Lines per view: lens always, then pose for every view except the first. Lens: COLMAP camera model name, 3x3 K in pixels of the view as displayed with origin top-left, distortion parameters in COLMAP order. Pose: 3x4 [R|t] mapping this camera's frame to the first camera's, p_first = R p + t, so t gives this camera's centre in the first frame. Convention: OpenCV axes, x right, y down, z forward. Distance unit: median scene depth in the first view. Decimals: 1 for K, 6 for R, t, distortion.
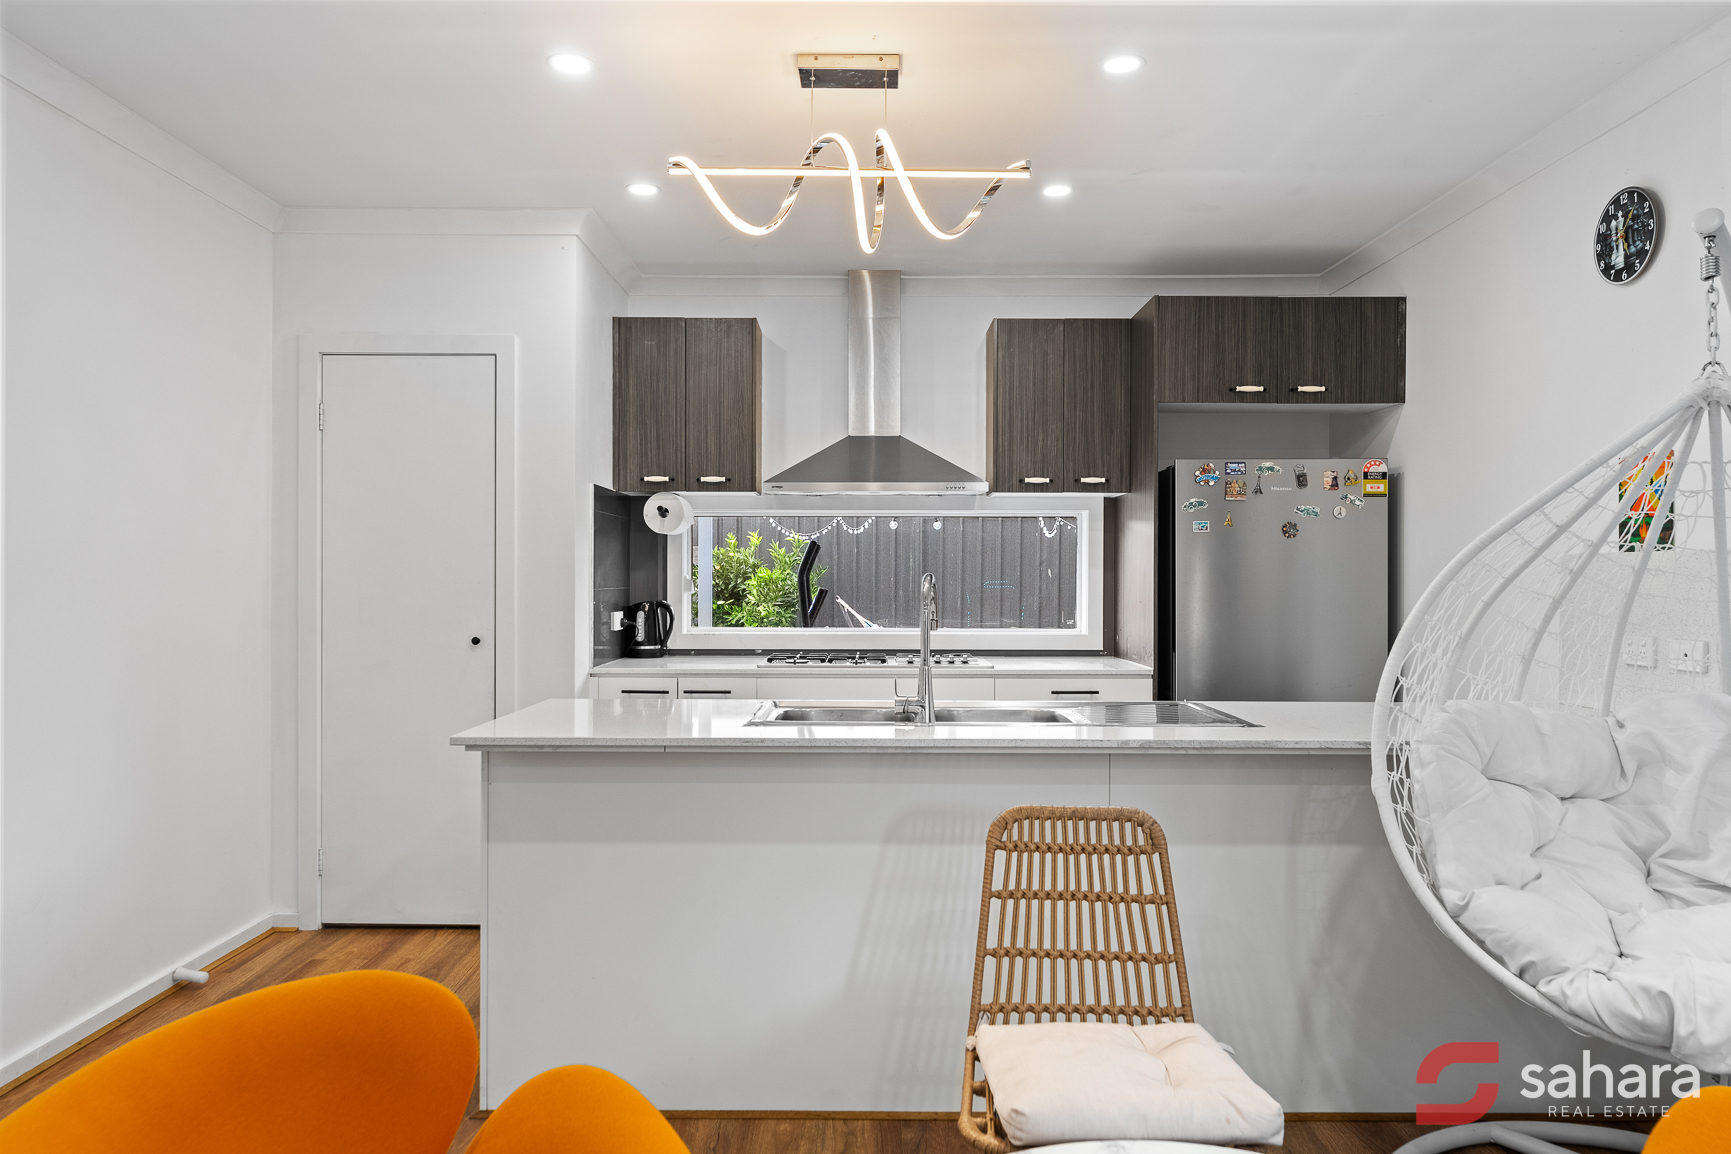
lens RADIAL K [[1150.6, 0, 865.5], [0, 1150.6, 577.0], [0, 0, 1]] dist [0.007990, 0.002824]
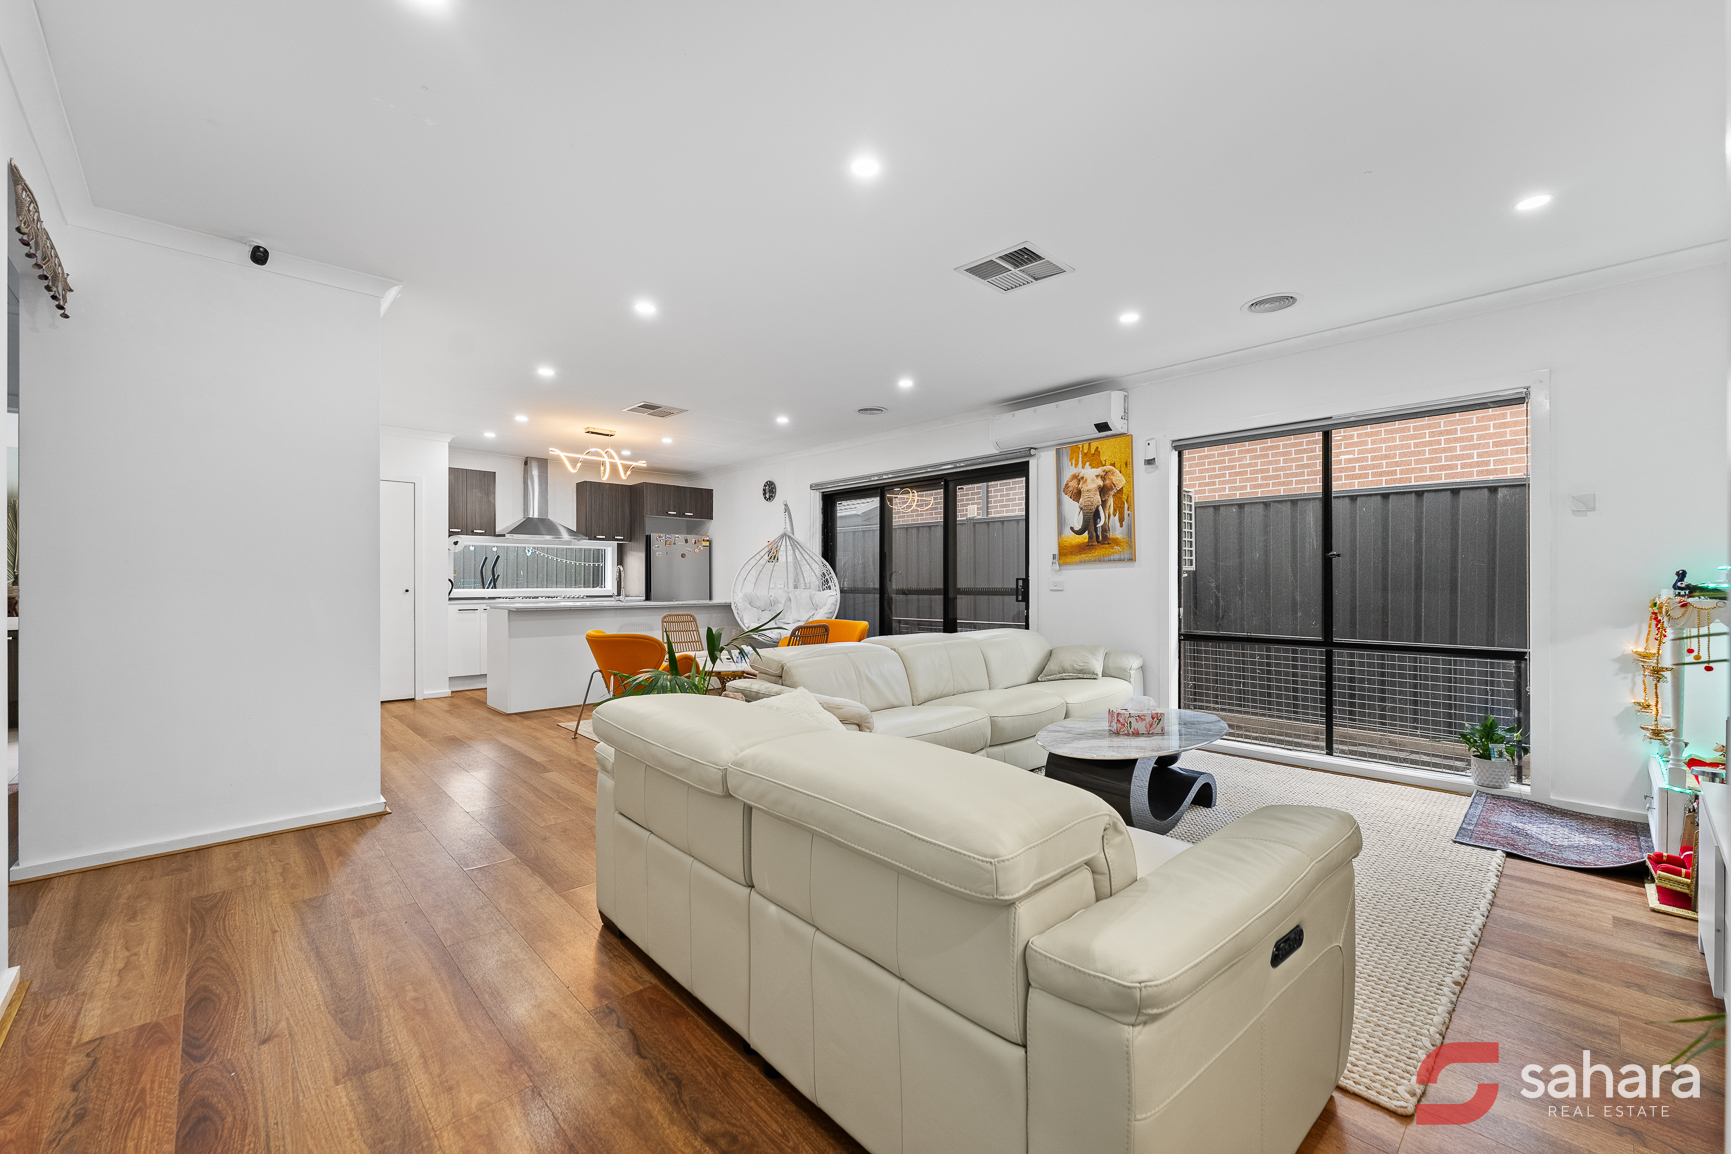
lens RADIAL K [[696.9, 0, 869.0], [0, 696.9, 587.4], [0, 0, 1]] dist [-0.000604, -0.000036]
pose [[0.725610, -0.007654, 0.688064, -0.639292], [0.003886, 0.999968, 0.007026, 0.039489], [-0.688095, -0.002424, 0.725616, -0.849650]]
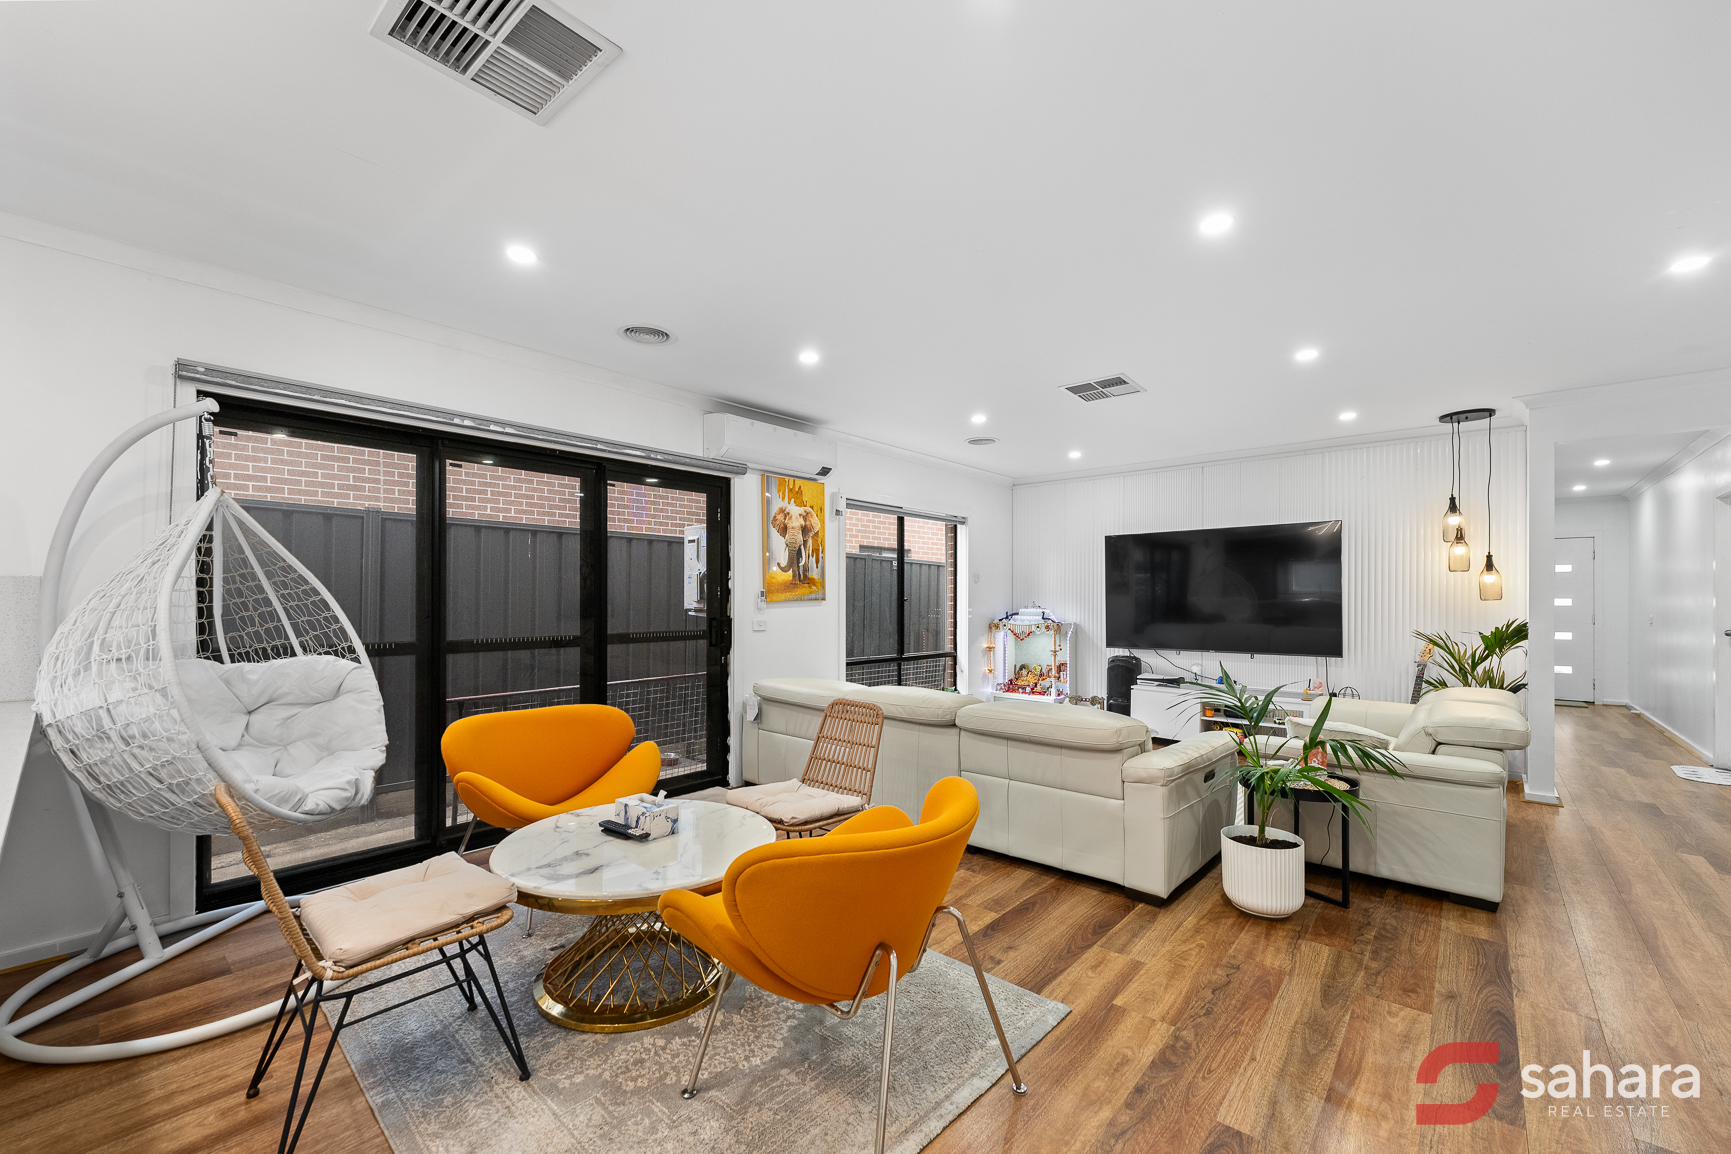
lens RADIAL K [[698.0, 0, 864.8], [0, 698.0, 597.1], [0, 0, 1]] dist [-0.000733, 0.000268]
pose [[-0.755214, -0.000708, 0.655478, -0.403443], [-0.002068, 0.999997, -0.001302, 0.001145], [-0.655475, -0.002339, -0.755213, 0.576521]]
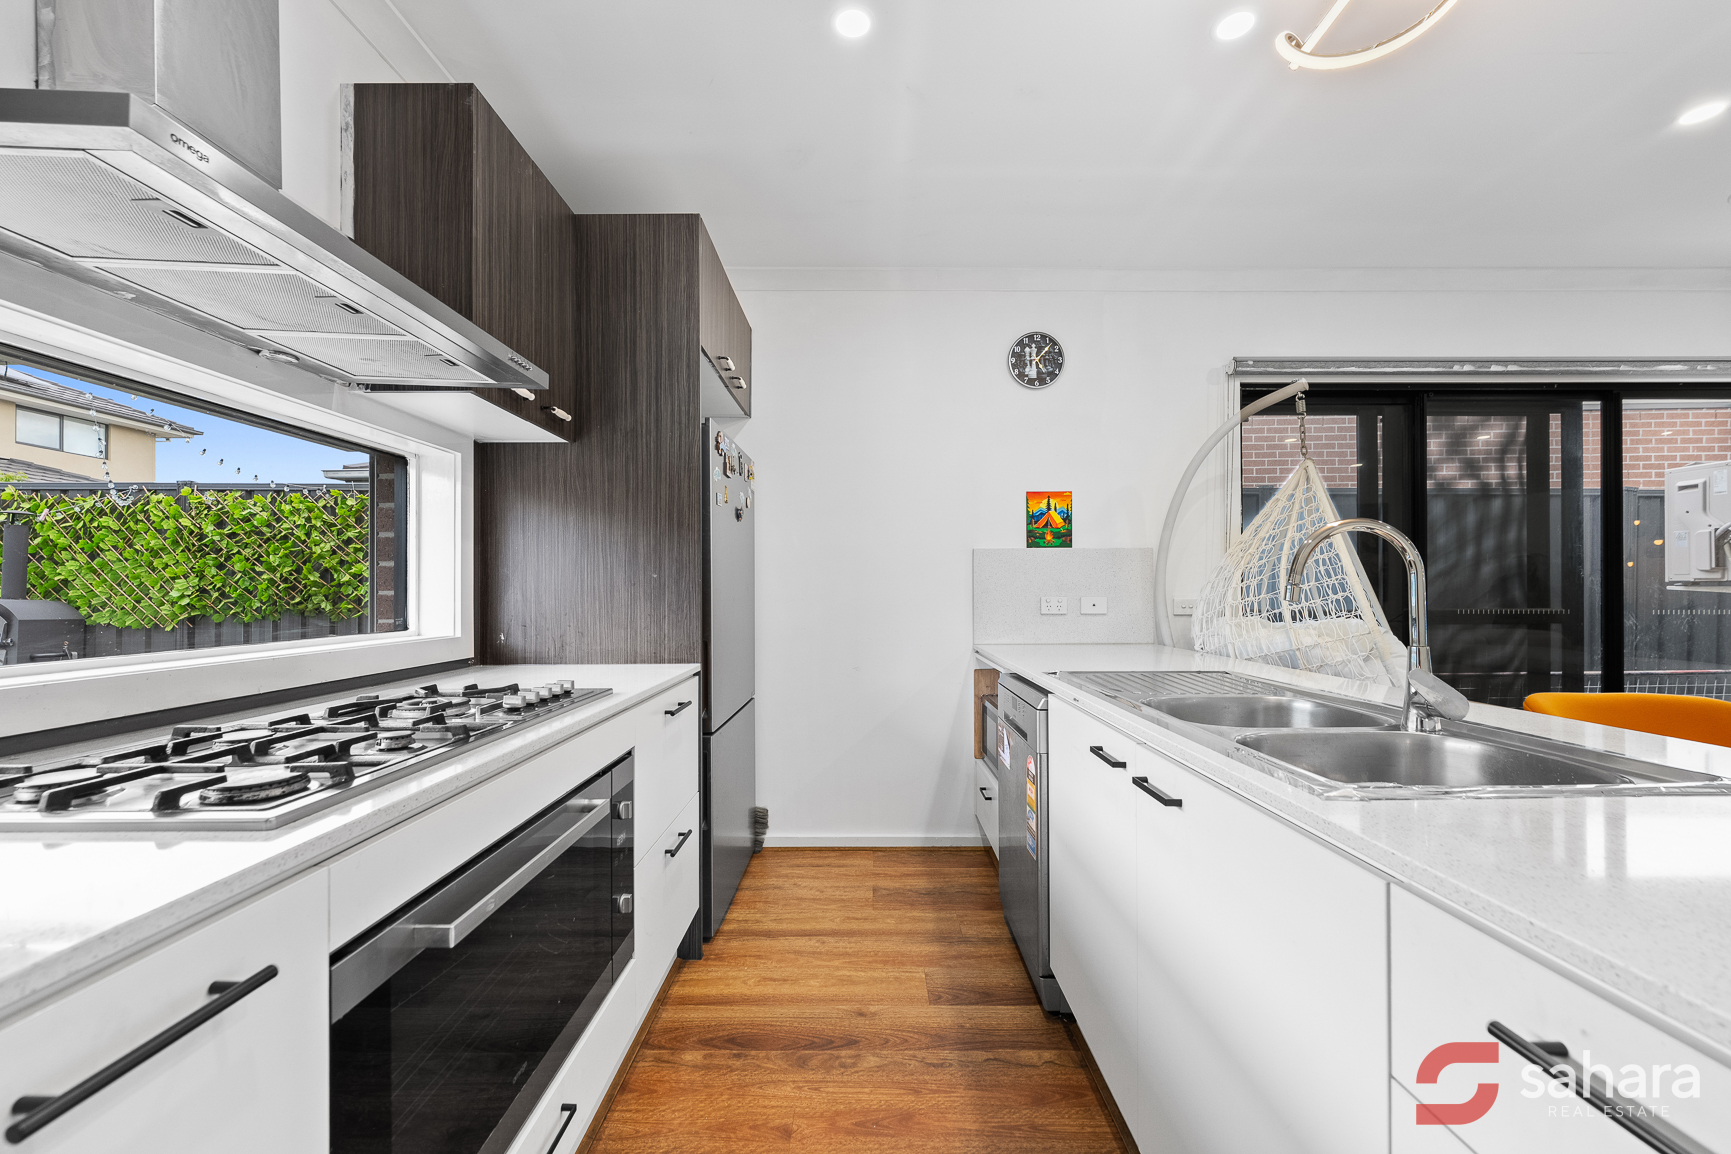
lens RADIAL K [[696.9, 0, 869.0], [0, 696.9, 587.4], [0, 0, 1]] dist [-0.000604, -0.000036]
pose [[-0.003399, 0.001178, 0.999994, -0.253242], [0.003374, 0.999994, -0.001166, 0.025928], [-0.999989, 0.003370, -0.003403, 0.886466]]
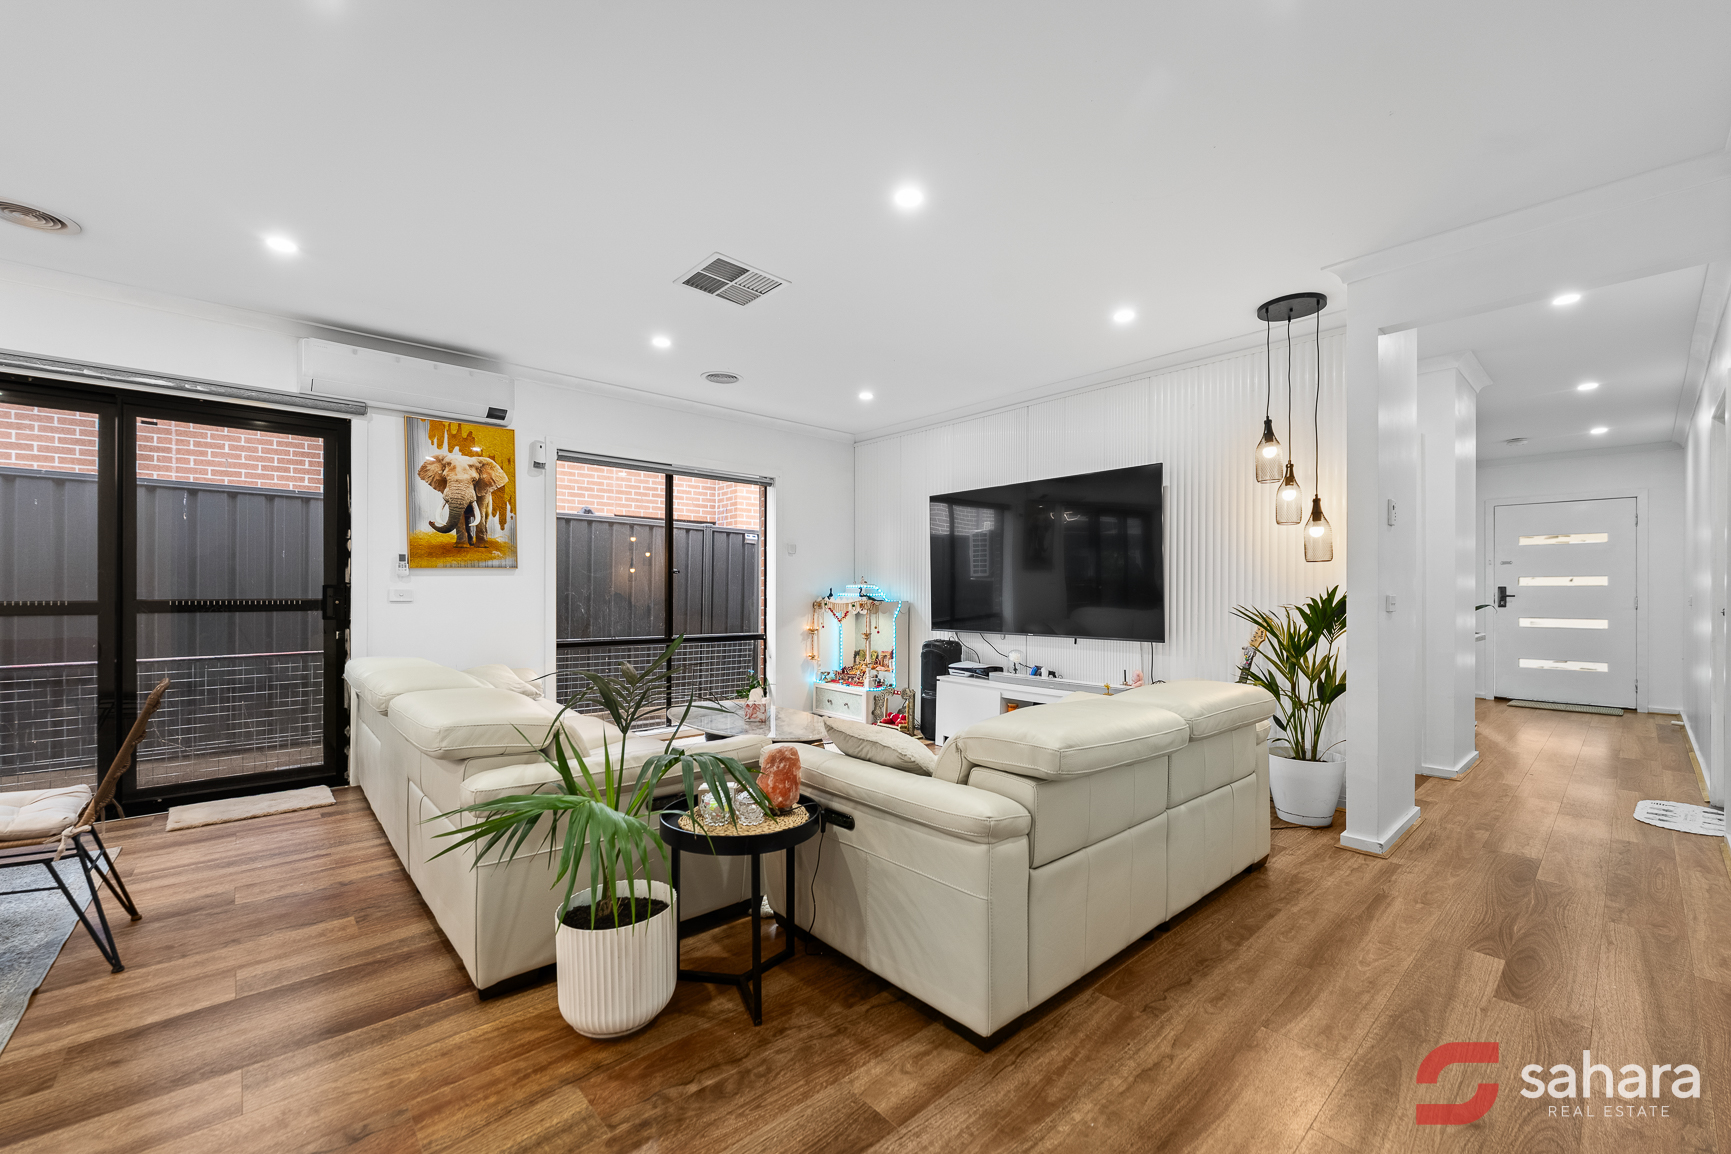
lens RADIAL K [[696.9, 0, 869.0], [0, 696.9, 587.4], [0, 0, 1]] dist [-0.000604, -0.000036]
pose [[-0.672856, 0.000207, 0.739773, -0.670817], [-0.003469, 0.999988, -0.003435, 0.036364], [-0.739765, -0.004878, -0.672848, -0.002241]]
